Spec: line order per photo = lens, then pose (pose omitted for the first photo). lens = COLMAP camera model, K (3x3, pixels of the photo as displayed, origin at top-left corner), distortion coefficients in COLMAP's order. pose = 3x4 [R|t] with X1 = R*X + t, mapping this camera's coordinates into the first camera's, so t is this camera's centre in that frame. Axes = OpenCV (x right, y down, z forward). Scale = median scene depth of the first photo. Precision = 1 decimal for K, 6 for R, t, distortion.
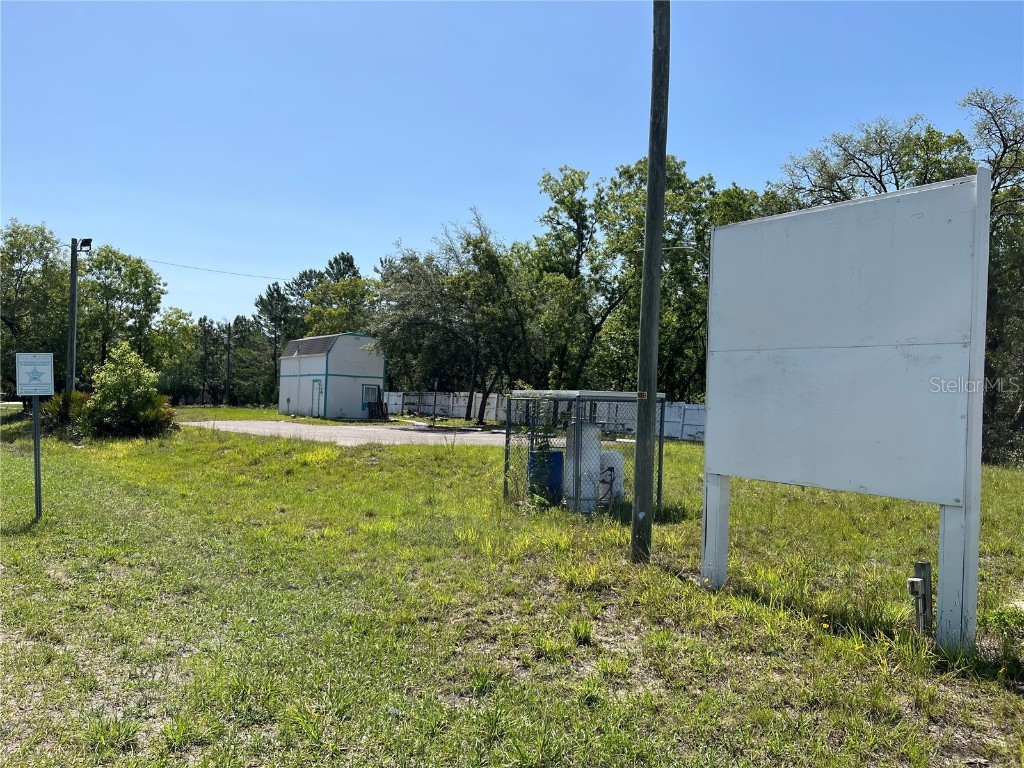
lens RADIAL K [[773.6, 0, 512.6], [0, 773.6, 387.7], [0, 0, 1]] dist [0.062917, -0.082533]
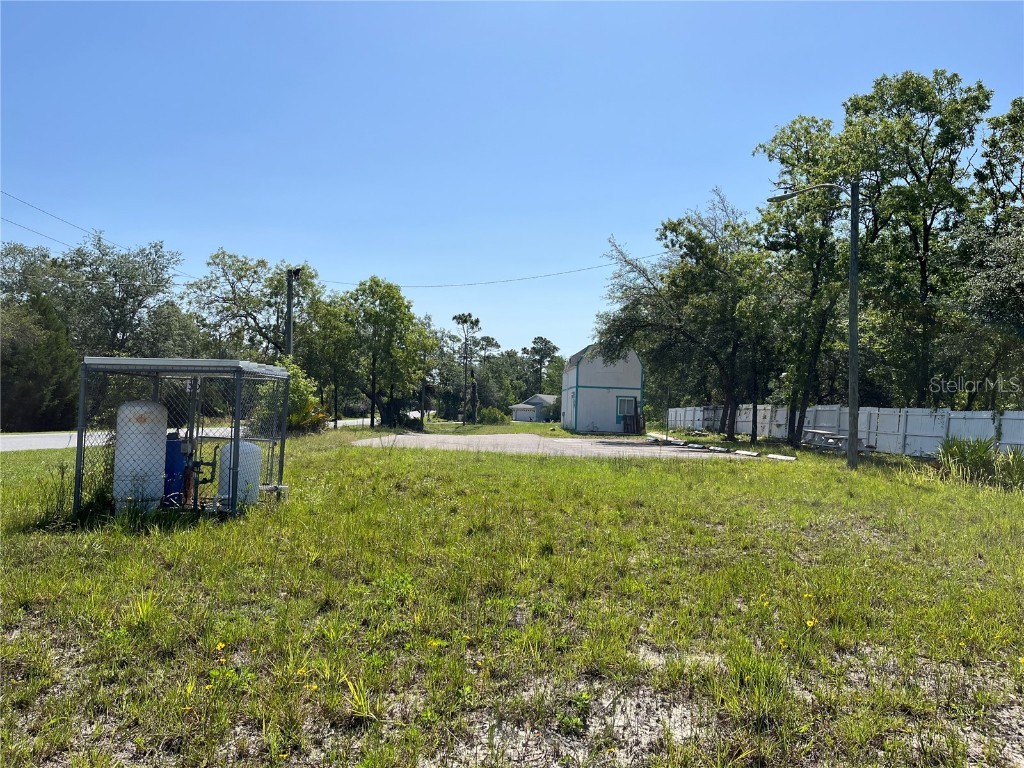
lens RADIAL K [[773.6, 0, 513.2], [0, 773.6, 381.2], [0, 0, 1]] dist [0.062917, -0.082533]
pose [[0.826497, -0.031475, -0.562060, 0.223623], [0.009142, 0.999054, -0.042504, 0.015843], [0.562867, 0.029991, 0.826003, 0.151149]]
